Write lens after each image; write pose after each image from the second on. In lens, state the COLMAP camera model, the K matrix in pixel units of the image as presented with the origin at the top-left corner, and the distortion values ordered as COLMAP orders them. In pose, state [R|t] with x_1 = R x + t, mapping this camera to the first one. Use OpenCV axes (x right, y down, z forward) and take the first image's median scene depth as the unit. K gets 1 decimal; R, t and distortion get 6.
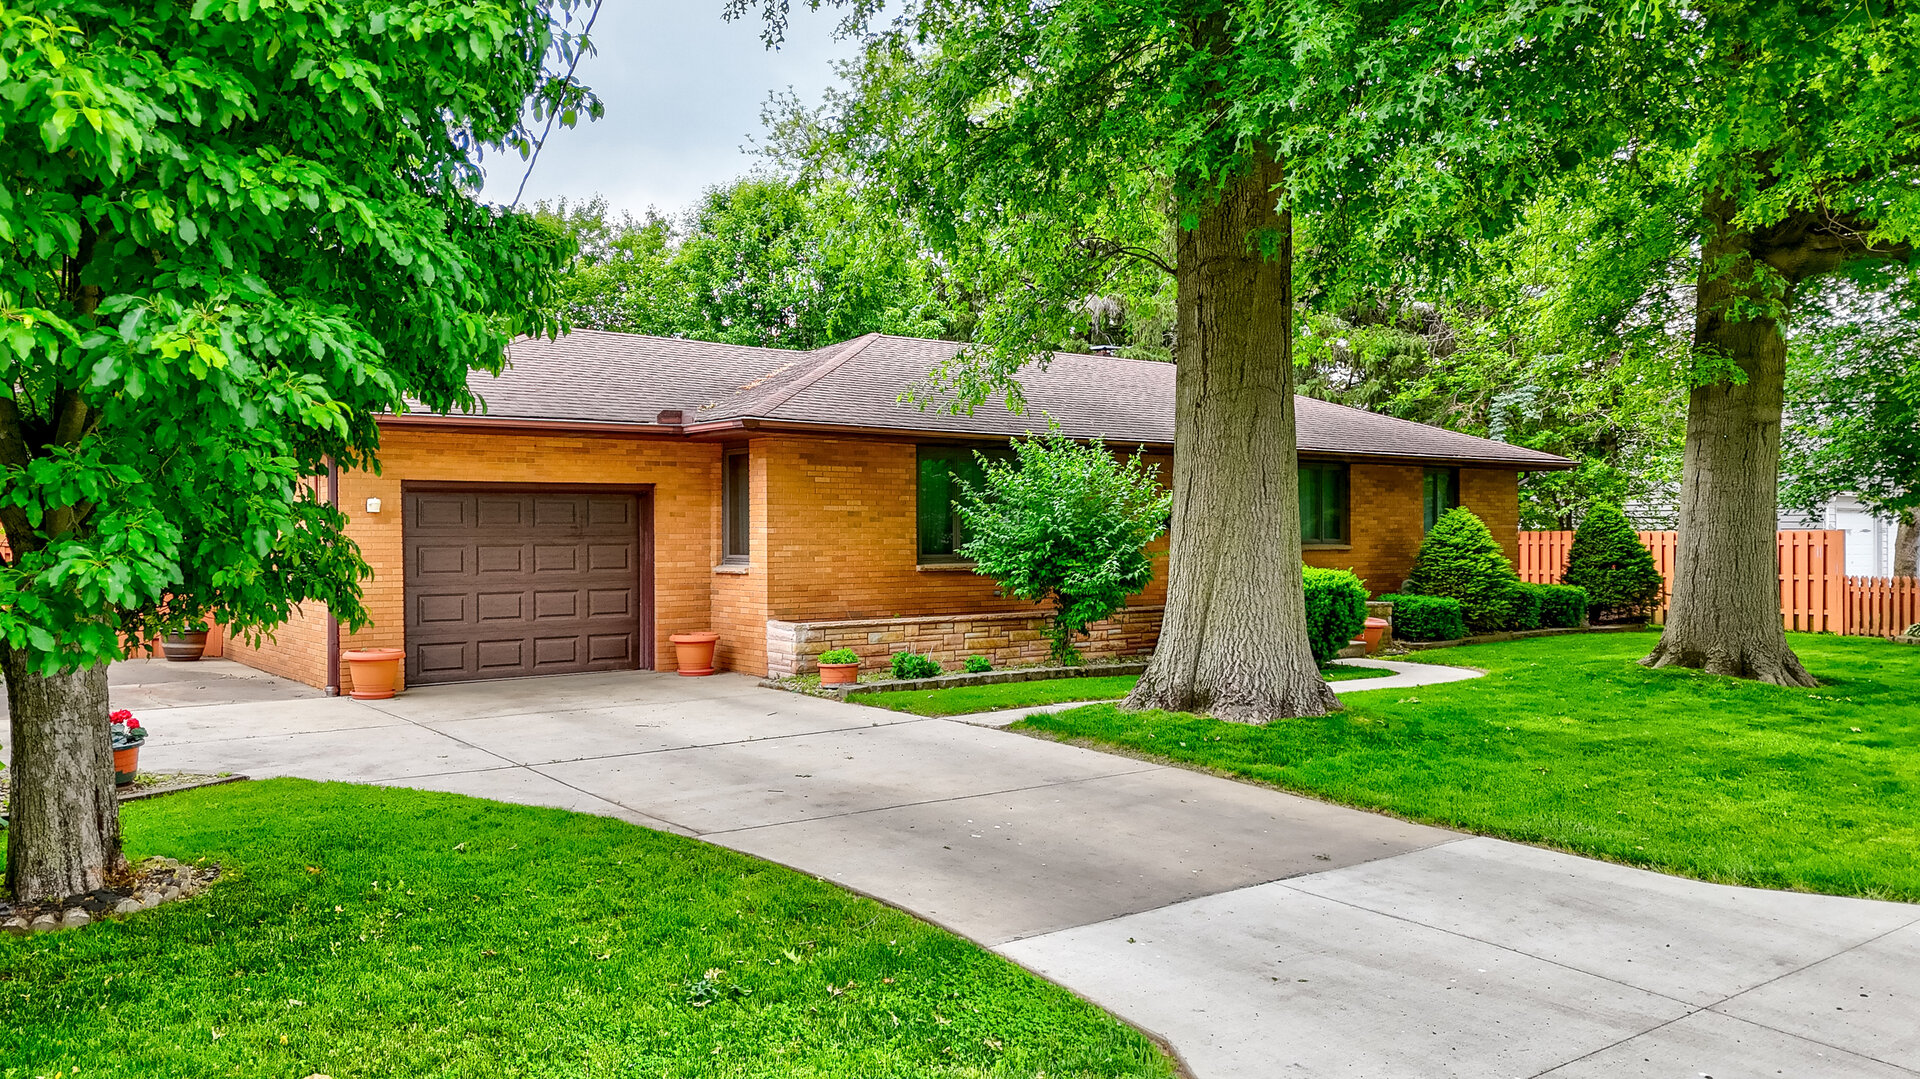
lens RADIAL K [[1436.4, 0, 959.9], [0, 1436.4, 531.5], [0, 0, 1]] dist [0.059919, -0.013902]
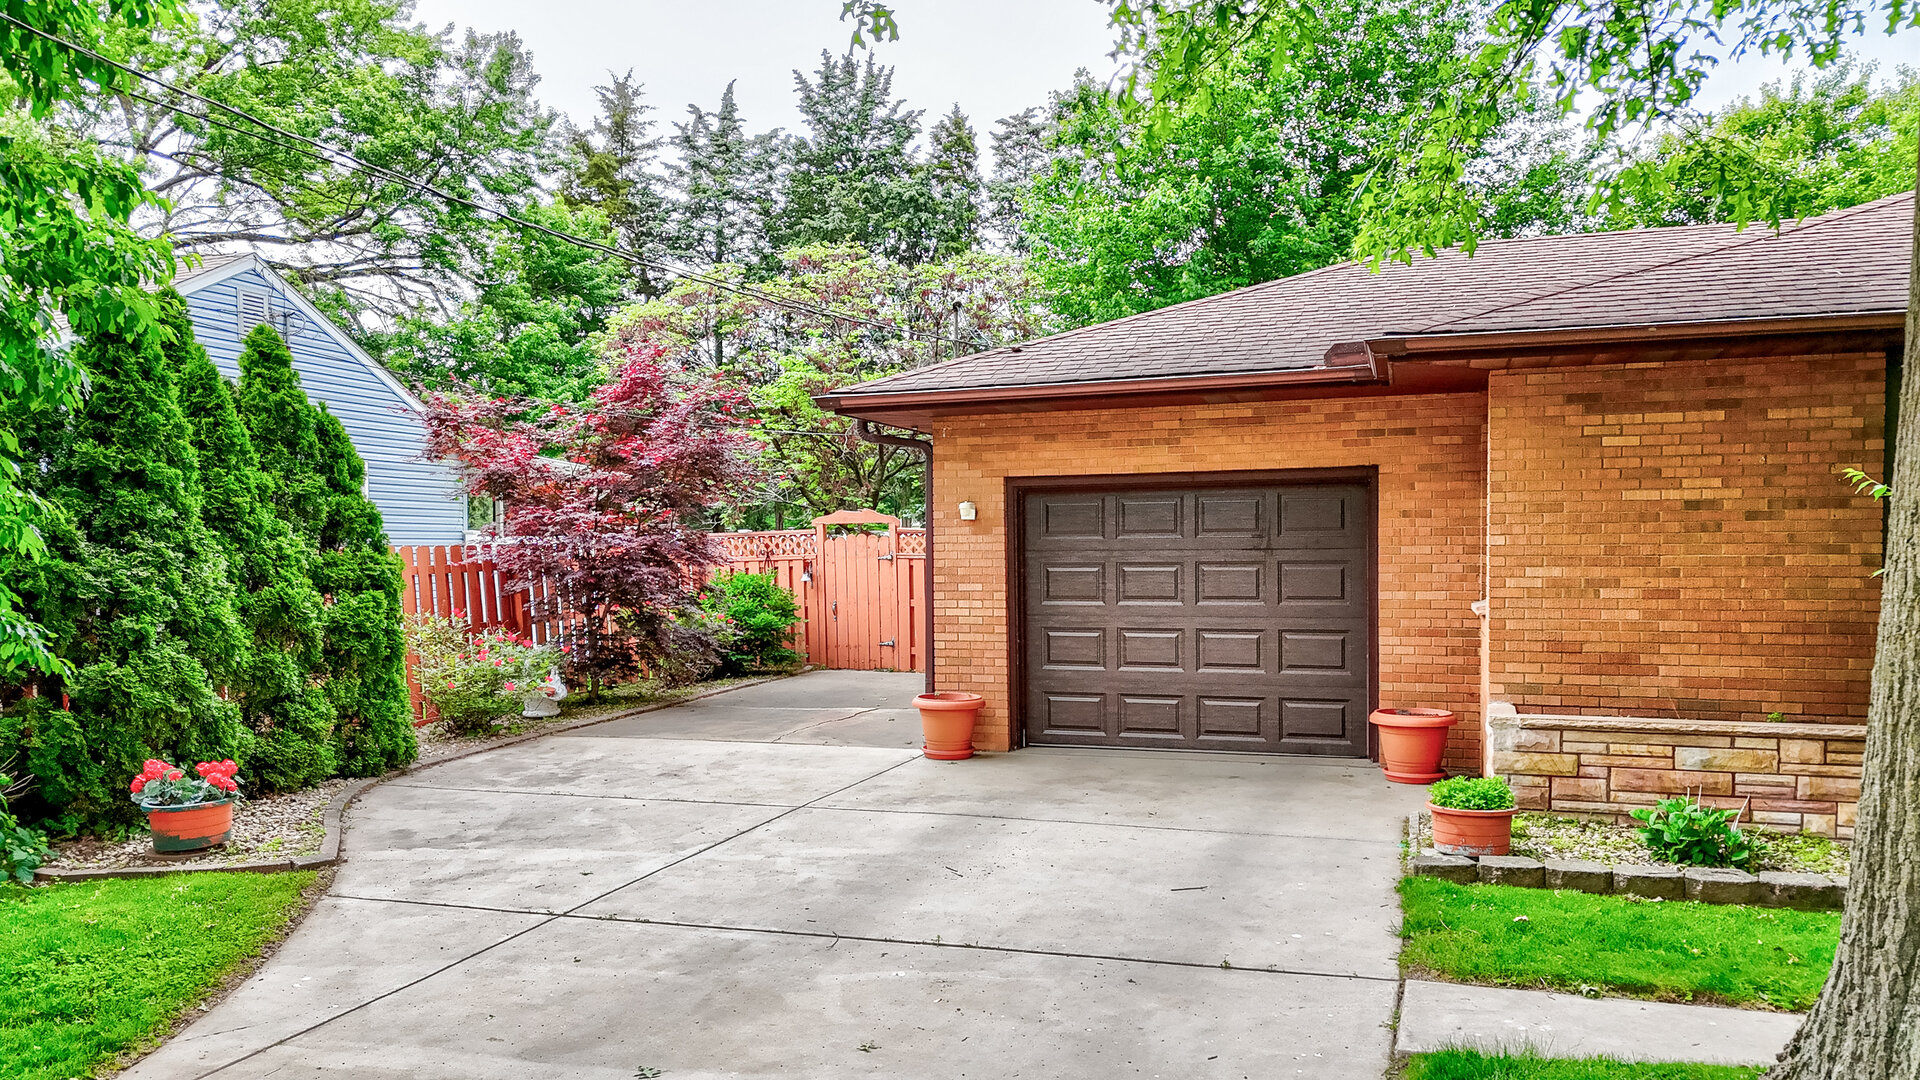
lens RADIAL K [[1436.4, 0, 964.9], [0, 1436.4, 551.0], [0, 0, 1]] dist [0.059919, -0.013902]
pose [[0.551244, -0.000792, -0.834344, 0.211386], [0.004755, 0.999986, 0.002193, 0.001526], [0.834331, -0.005176, 0.551240, 0.507191]]
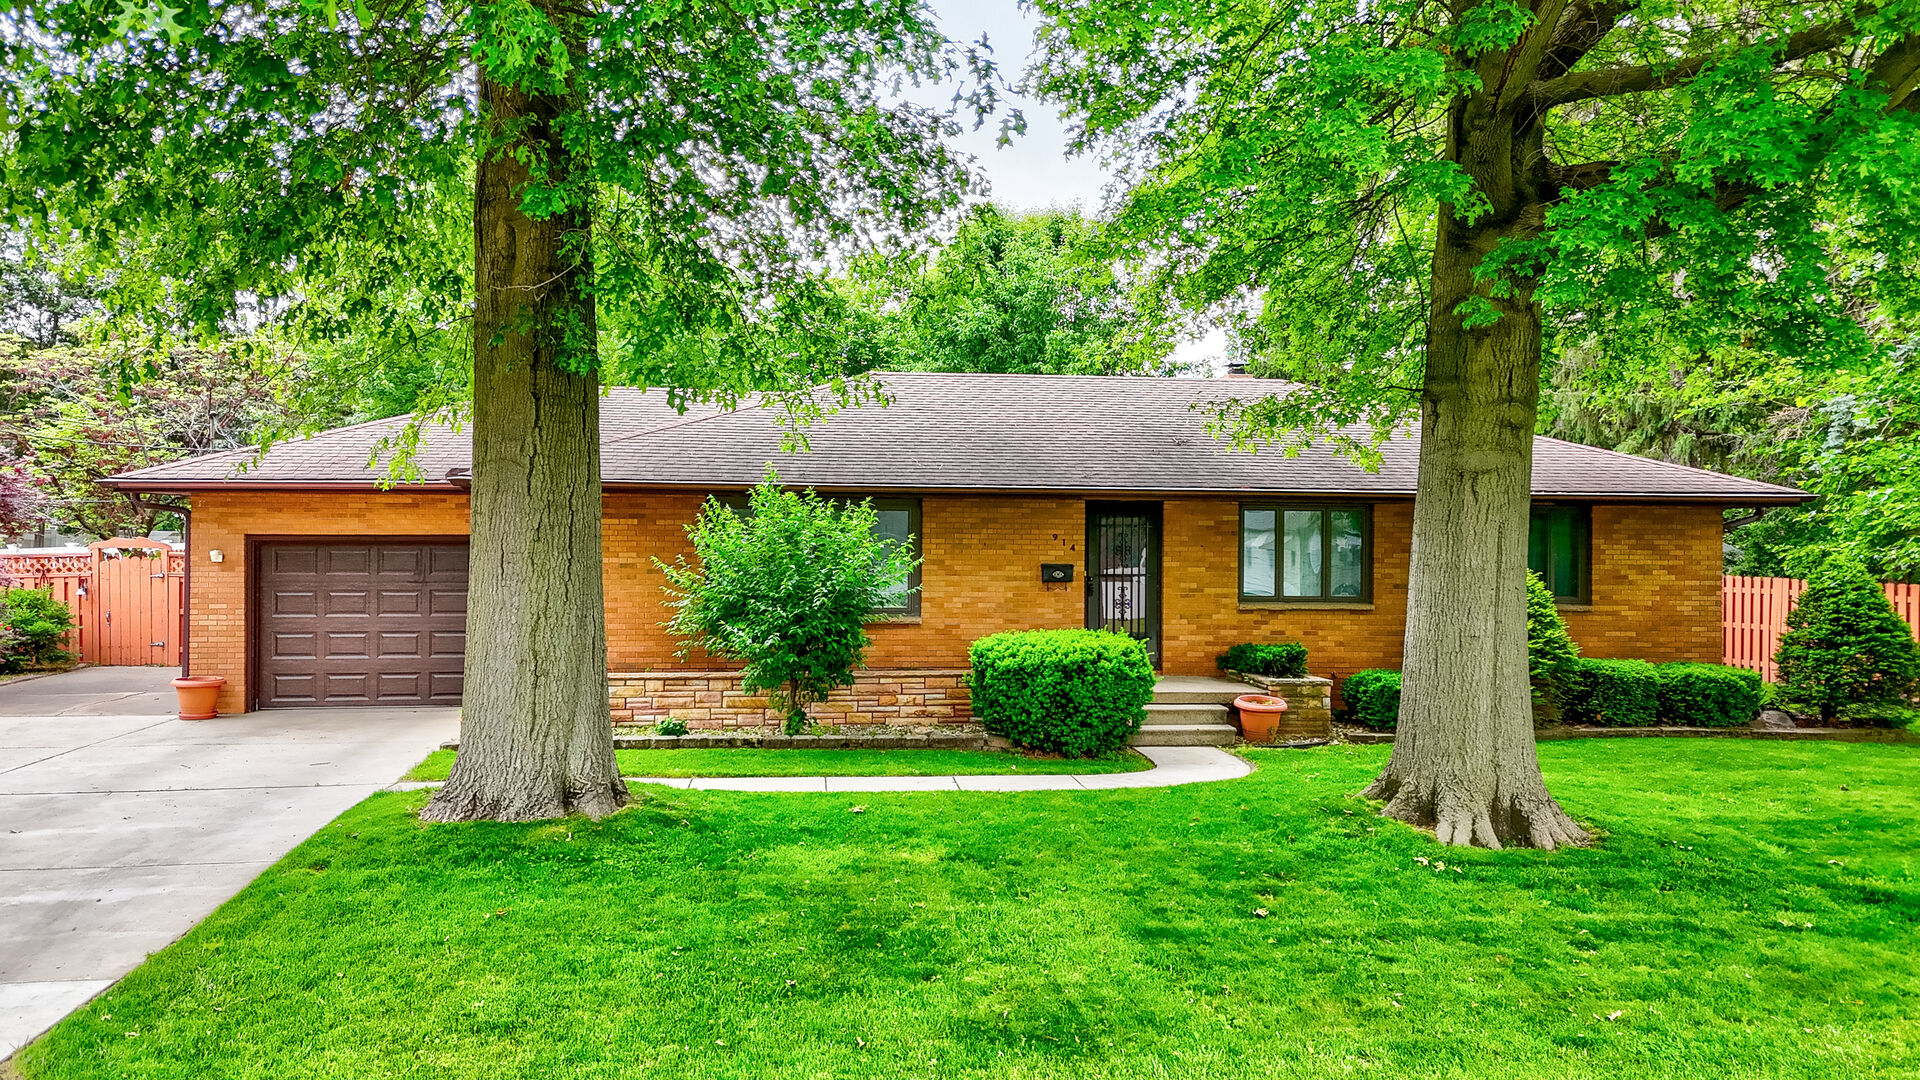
lens RADIAL K [[1436.4, 0, 966.5], [0, 1436.4, 519.6], [0, 0, 1]] dist [0.059919, -0.013902]
pose [[0.855532, 0.000368, -0.517749, 0.656594], [-0.009176, 0.999853, -0.014452, -0.032353], [0.517668, 0.017115, 0.855410, 0.260543]]
